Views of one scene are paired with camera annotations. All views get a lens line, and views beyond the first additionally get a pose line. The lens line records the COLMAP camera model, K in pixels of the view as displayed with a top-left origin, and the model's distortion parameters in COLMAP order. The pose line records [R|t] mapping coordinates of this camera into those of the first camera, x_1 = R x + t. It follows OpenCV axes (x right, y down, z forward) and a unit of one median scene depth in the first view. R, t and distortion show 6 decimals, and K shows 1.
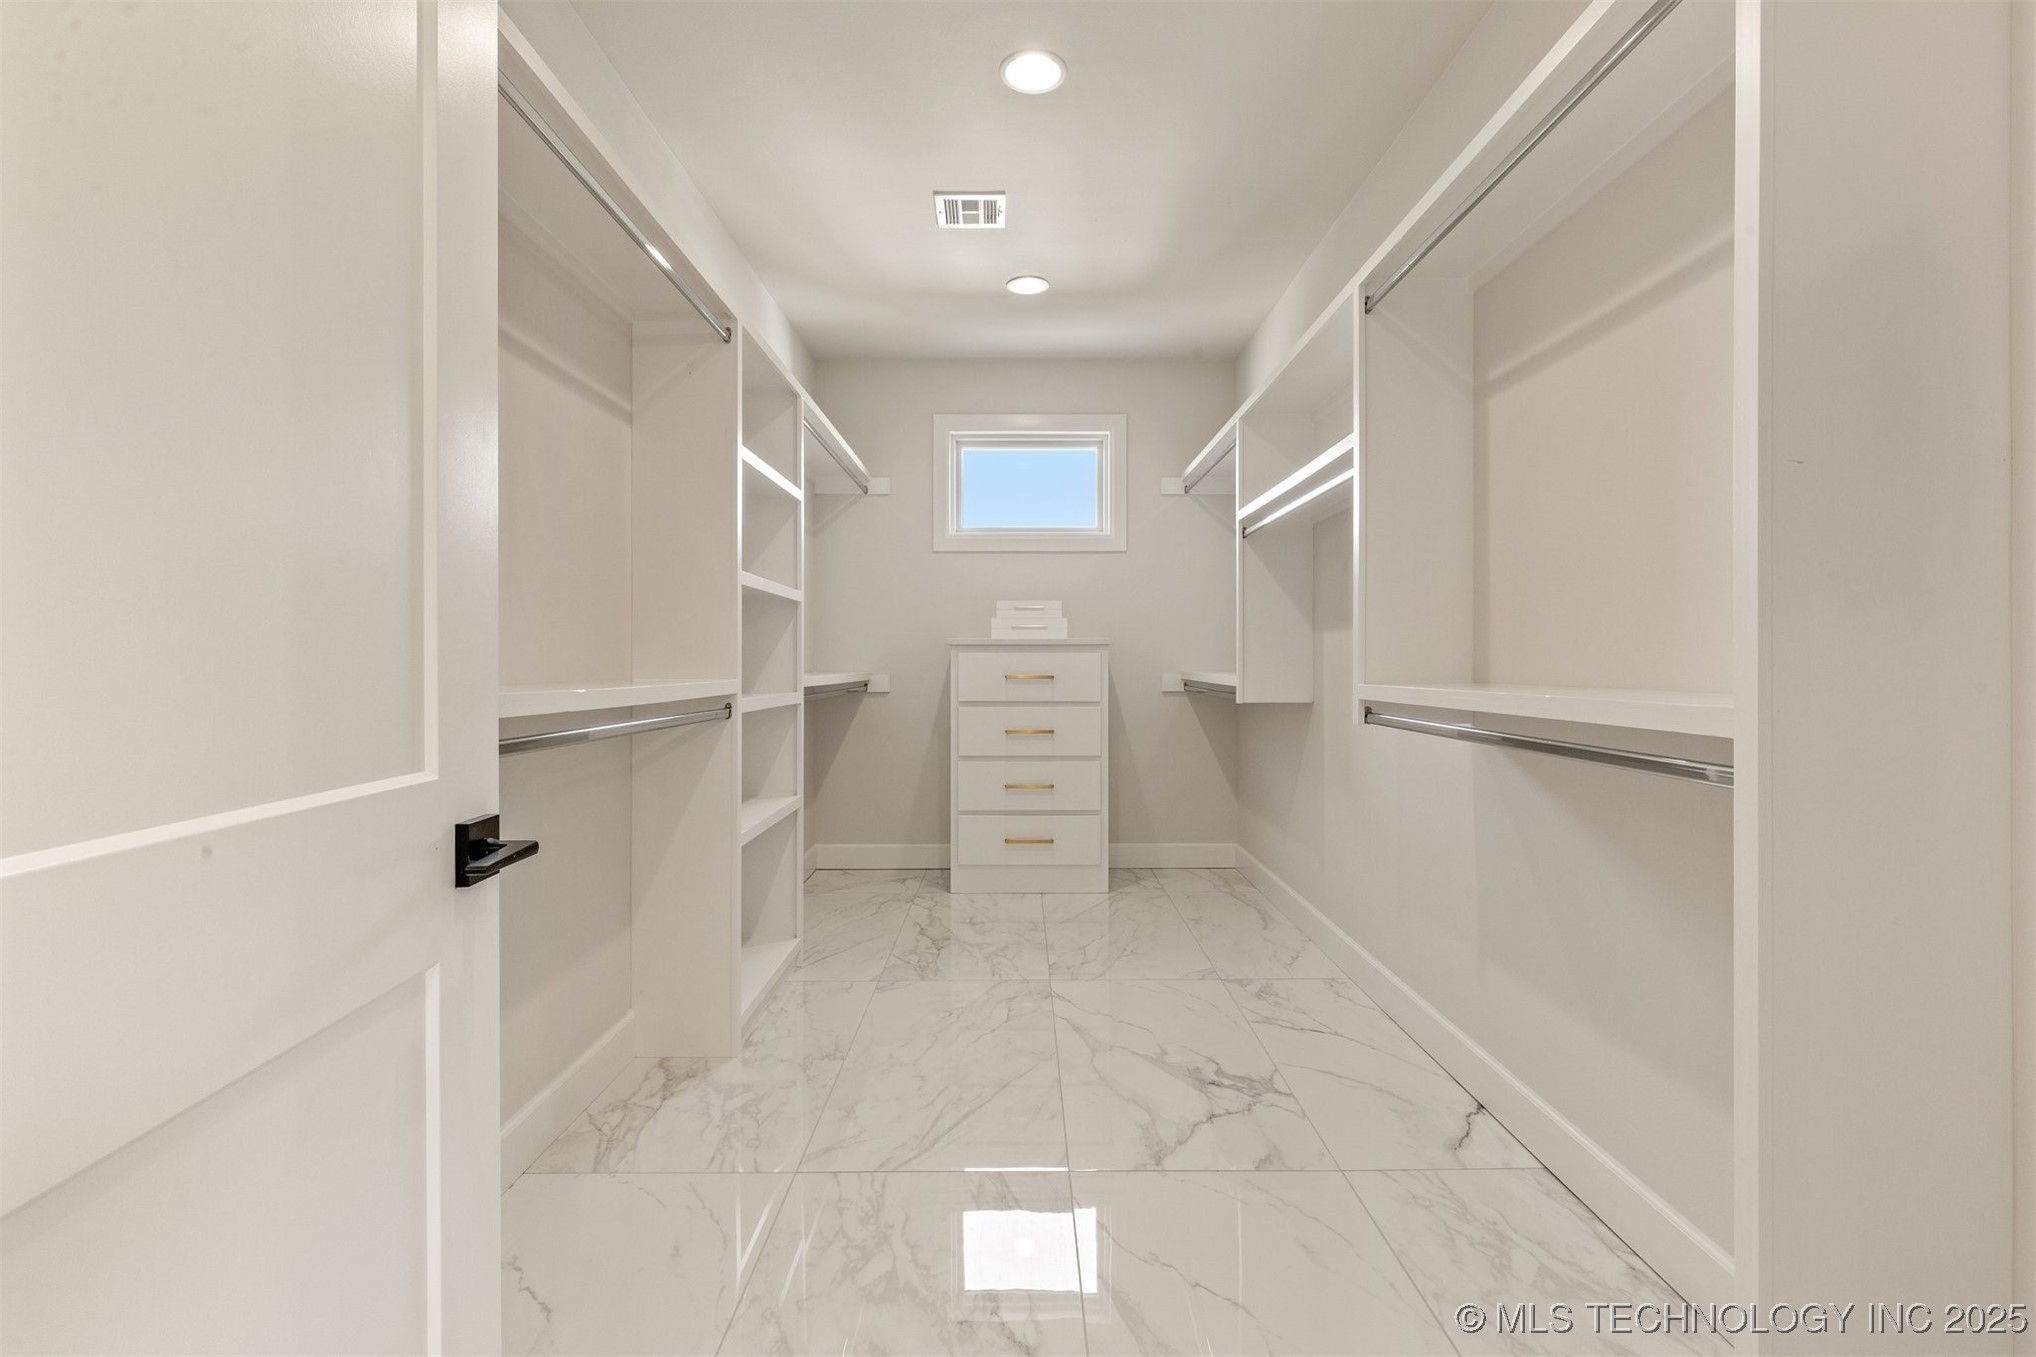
lens RADIAL K [[931.9, 0, 1016.5], [0, 931.9, 663.7], [0, 0, 1]] dist [0.003473, -0.000014]
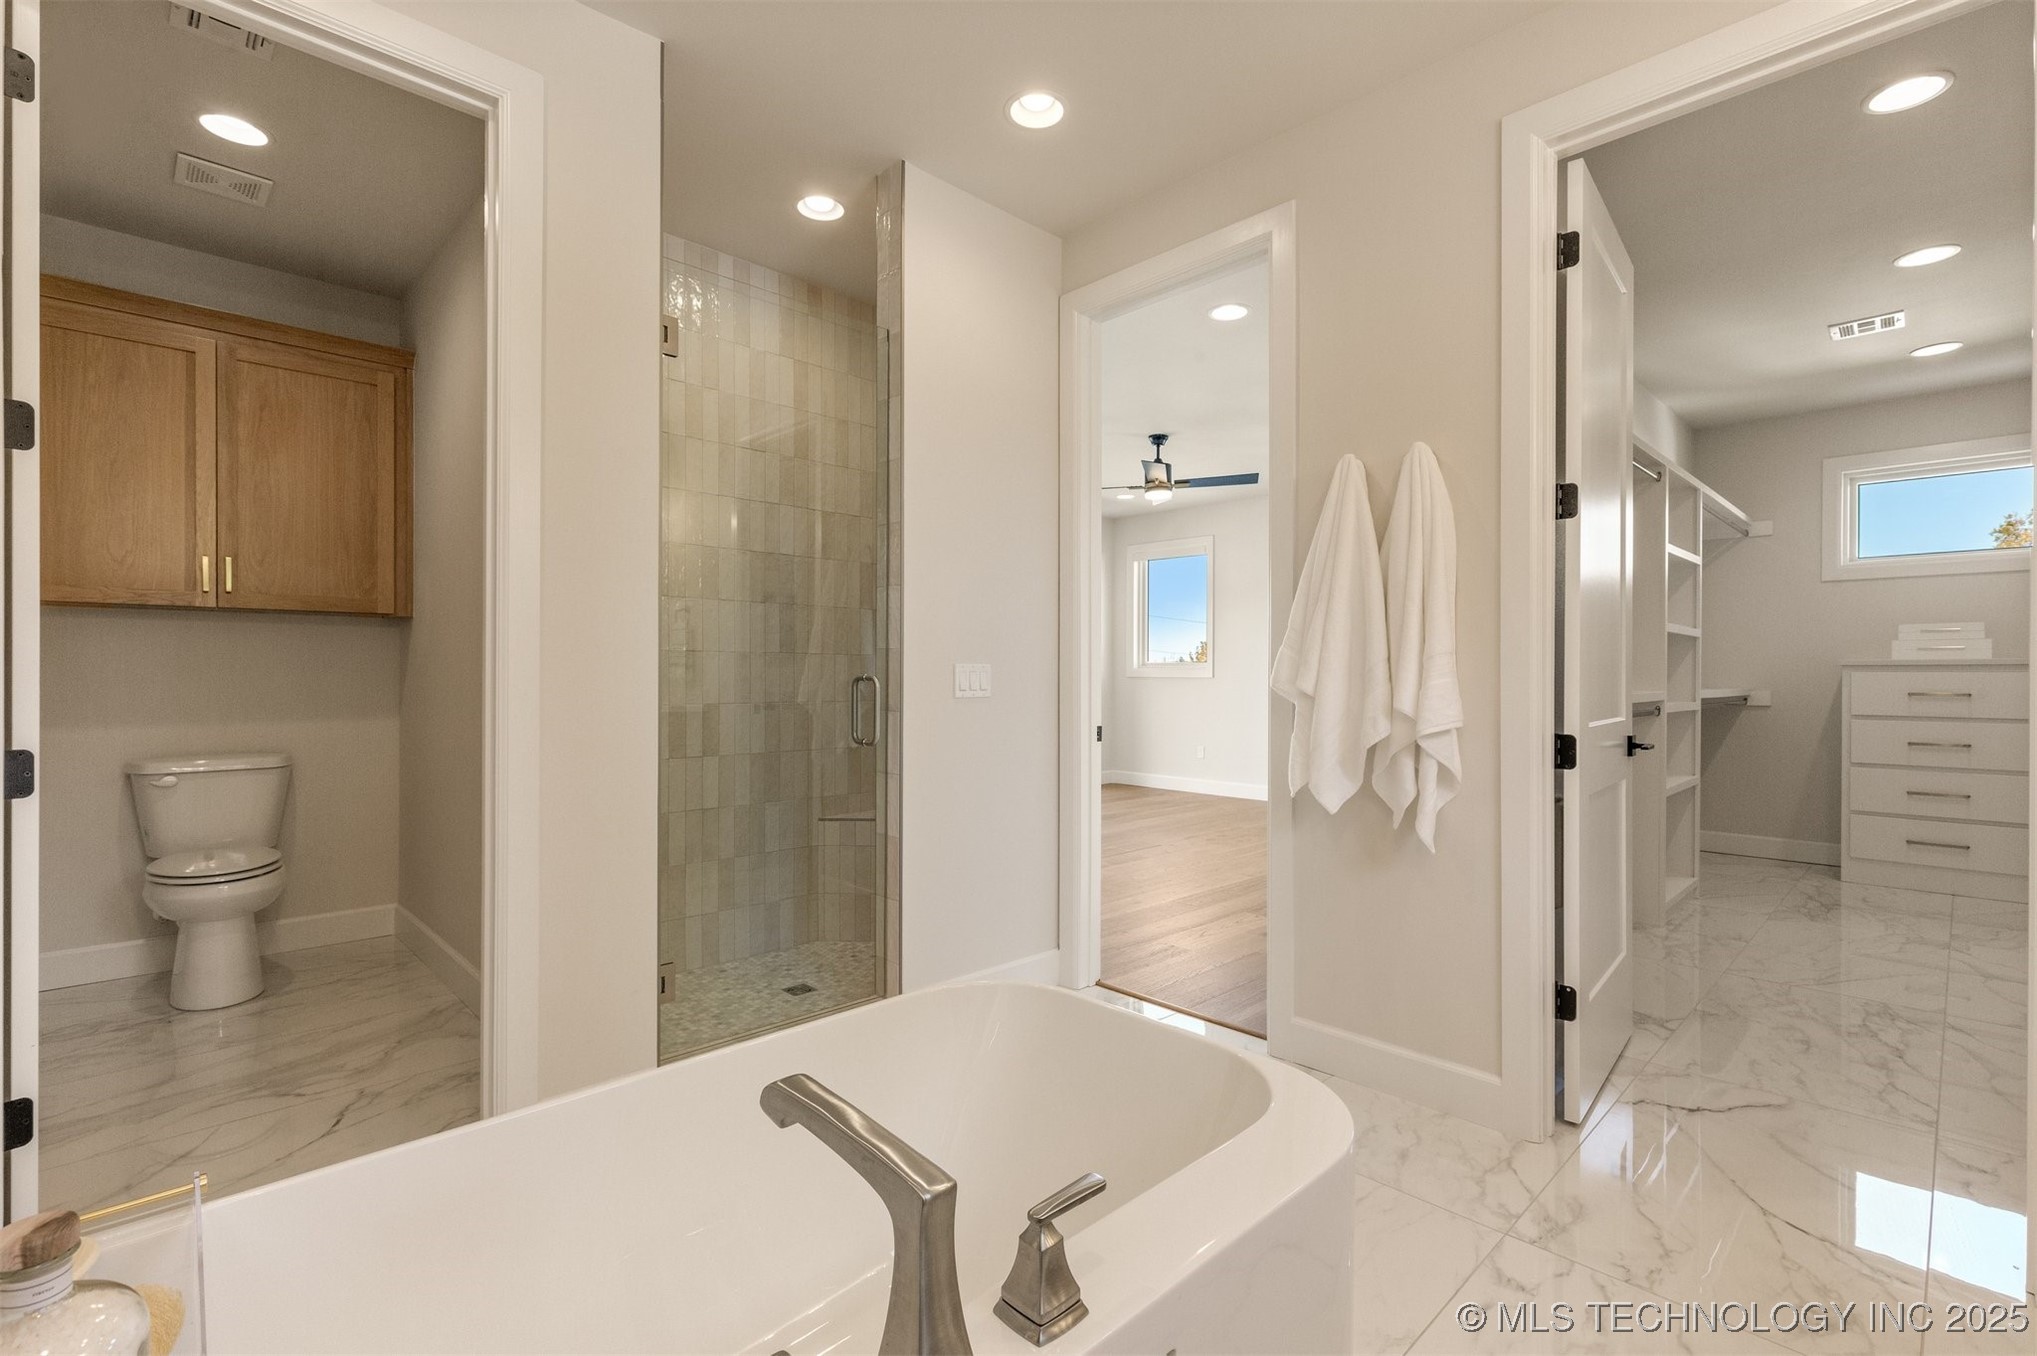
lens RADIAL K [[915.5, 0, 1029.2], [0, 915.5, 677.7], [0, 0, 1]] dist [0.002517, 0.000057]
pose [[0.700654, 0.005022, -0.713483, 0.035988], [-0.004747, 0.999986, 0.002376, -0.003262], [0.713485, 0.001722, 0.700668, -0.540998]]
